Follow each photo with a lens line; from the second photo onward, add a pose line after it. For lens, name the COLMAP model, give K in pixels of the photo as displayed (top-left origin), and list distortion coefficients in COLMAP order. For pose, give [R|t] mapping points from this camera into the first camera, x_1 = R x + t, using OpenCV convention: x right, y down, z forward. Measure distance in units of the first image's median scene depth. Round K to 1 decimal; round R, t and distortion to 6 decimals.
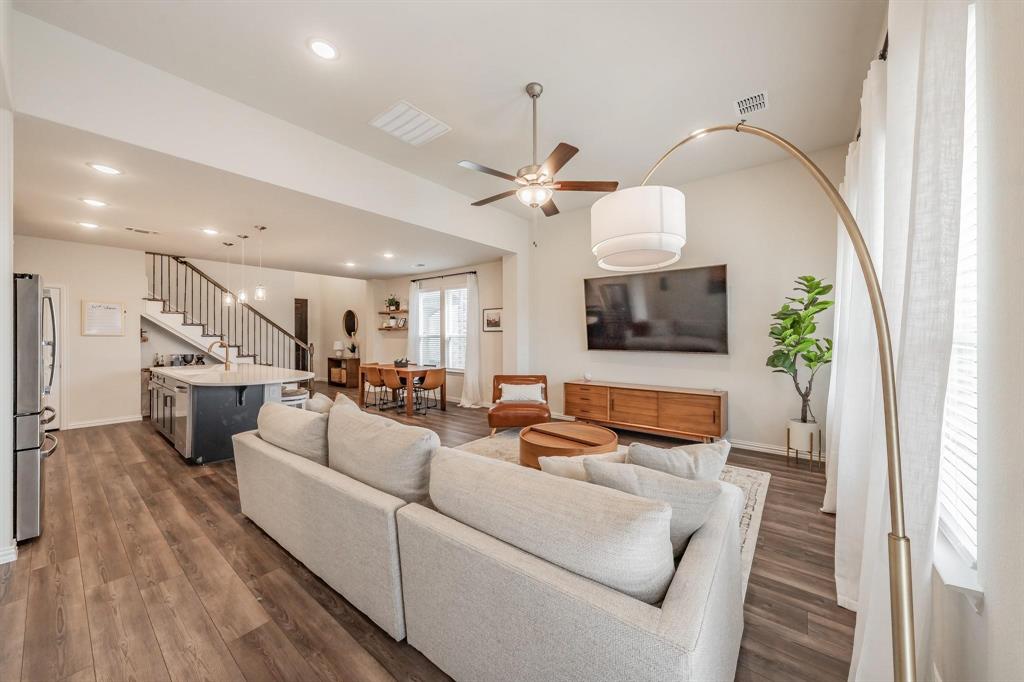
lens RADIAL K [[375.9, 0, 538.0], [0, 375.9, 334.2], [0, 0, 1]] dist [0.001265, -0.000073]
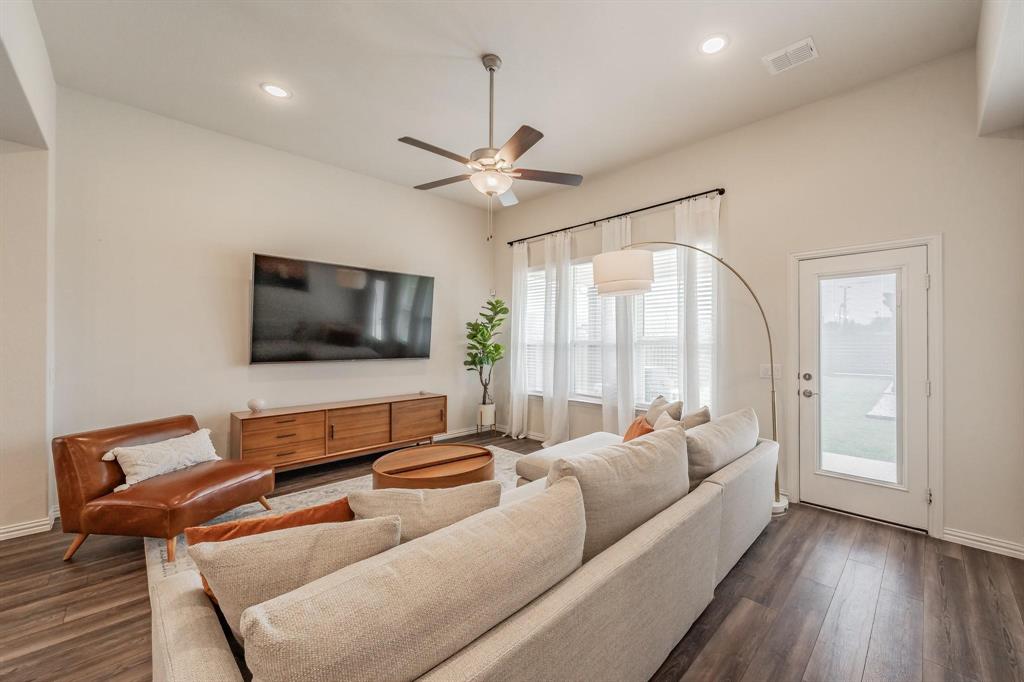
lens RADIAL K [[401.7, 0, 545.1], [0, 401.7, 335.1], [0, 0, 1]] dist [-0.015000, -0.000128]
pose [[0.115212, 0.014656, 0.993233, -0.684407], [-0.005231, 0.999886, -0.014147, -0.004064], [-0.993327, -0.003566, 0.115275, 0.555222]]
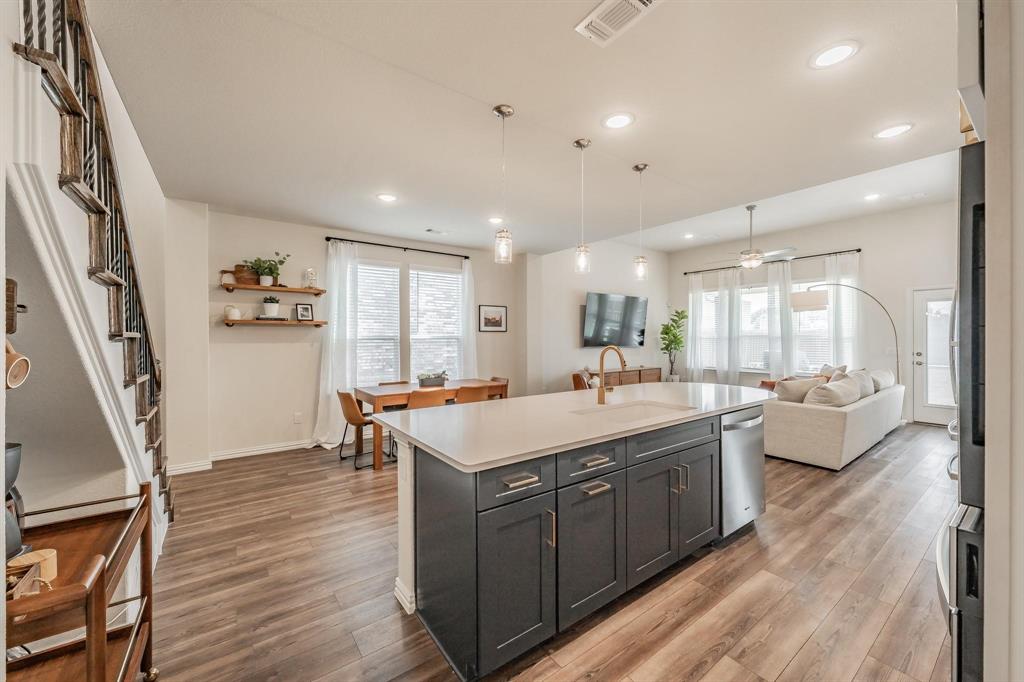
lens RADIAL K [[386.2, 0, 511.0], [0, 386.2, 336.2], [0, 0, 1]] dist [0.003669, 0.000302]
pose [[0.286212, 0.000316, 0.958166, -1.624231], [-0.004406, 0.999990, 0.000986, 0.003490], [-0.958156, -0.004504, 0.286210, 1.152251]]
